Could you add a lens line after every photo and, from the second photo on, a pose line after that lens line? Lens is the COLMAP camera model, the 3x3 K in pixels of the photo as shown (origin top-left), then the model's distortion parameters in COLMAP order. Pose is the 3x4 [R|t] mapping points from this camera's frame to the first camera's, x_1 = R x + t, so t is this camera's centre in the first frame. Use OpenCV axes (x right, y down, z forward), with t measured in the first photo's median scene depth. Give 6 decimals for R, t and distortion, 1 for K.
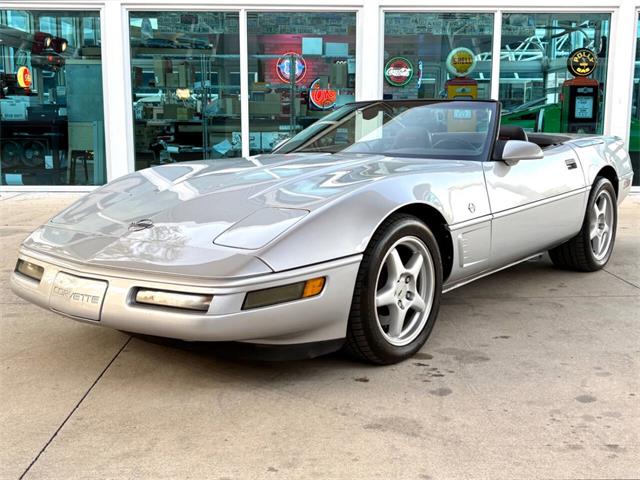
lens RADIAL K [[747.4, 0, 320.0], [0, 747.4, 240.0], [0, 0, 1]] dist [0.128206, -0.371084]
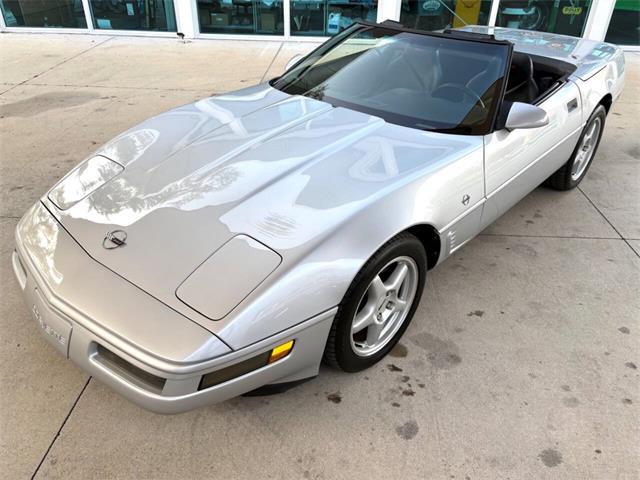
lens RADIAL K [[484.4, 0, 323.4], [0, 484.4, 240.3], [0, 0, 1]] dist [0.022165, 0.004834]
pose [[0.997336, 0.051463, -0.051700, 0.058810], [-0.026688, 0.917012, 0.397966, -0.261139], [0.067890, -0.395526, 0.915942, 0.426080]]
